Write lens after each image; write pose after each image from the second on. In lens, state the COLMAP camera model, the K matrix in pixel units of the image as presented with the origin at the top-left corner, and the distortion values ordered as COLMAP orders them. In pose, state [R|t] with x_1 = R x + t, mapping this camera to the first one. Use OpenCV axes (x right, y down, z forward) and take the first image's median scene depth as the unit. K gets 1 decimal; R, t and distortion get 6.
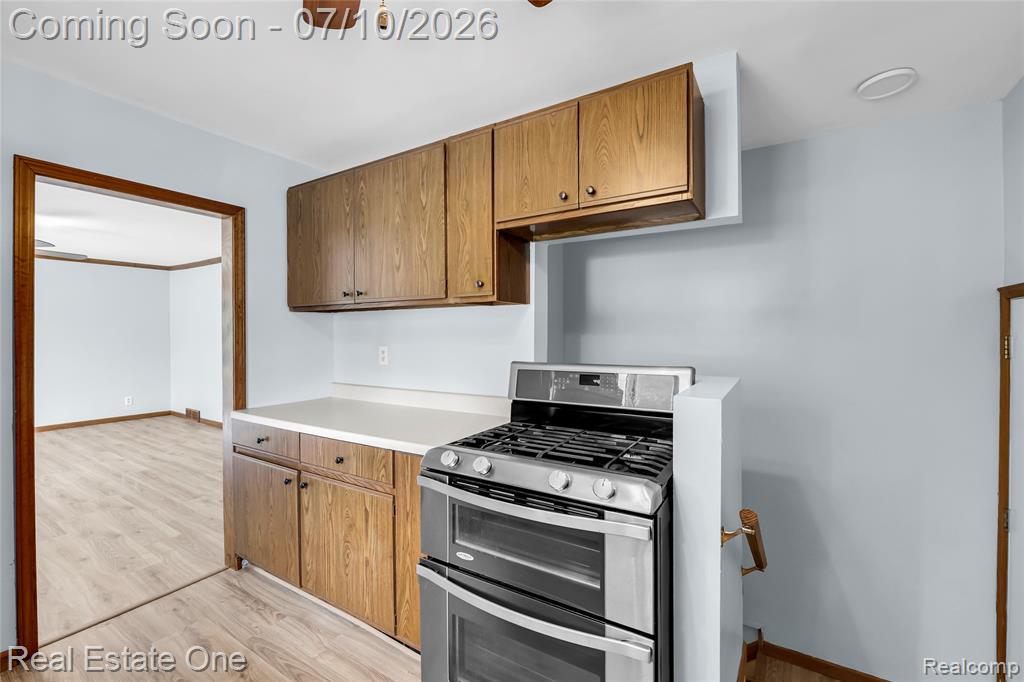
lens RADIAL K [[424.0, 0, 506.7], [0, 424.0, 337.3], [0, 0, 1]] dist [-0.008488, 0.000264]
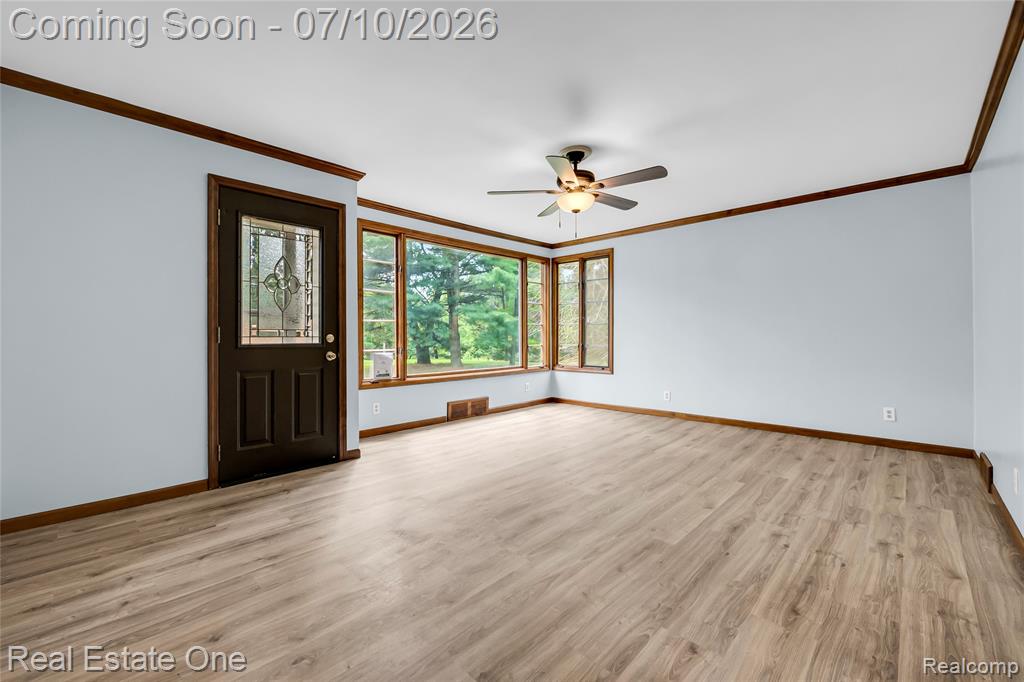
lens RADIAL K [[428.1, 0, 510.8], [0, 428.1, 331.0], [0, 0, 1]] dist [-0.004894, -0.000821]
pose [[-0.194365, -0.008704, -0.980891, -0.372451], [-0.005196, 0.999956, -0.007844, 0.074494], [0.980915, 0.003572, -0.194402, 1.115099]]
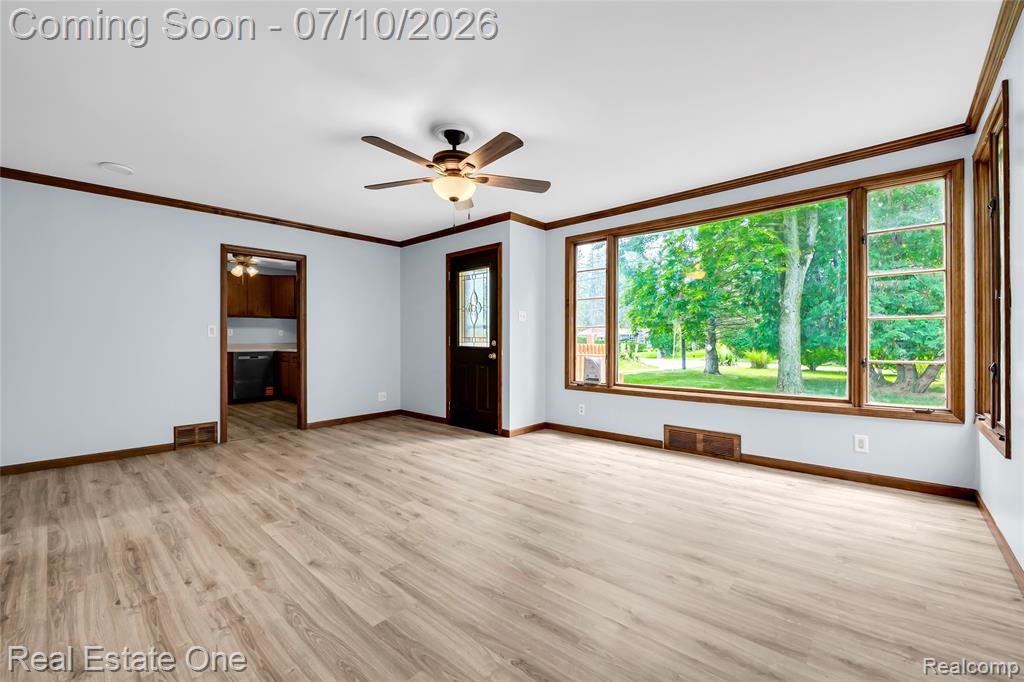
lens RADIAL K [[424.0, 0, 506.7], [0, 424.0, 337.3], [0, 0, 1]] dist [-0.008488, 0.000264]
pose [[-0.983080, 0.005634, 0.183090, -1.586140], [0.006087, 0.999980, 0.001910, 0.064090], [-0.183075, 0.002992, -0.983094, 1.858313]]
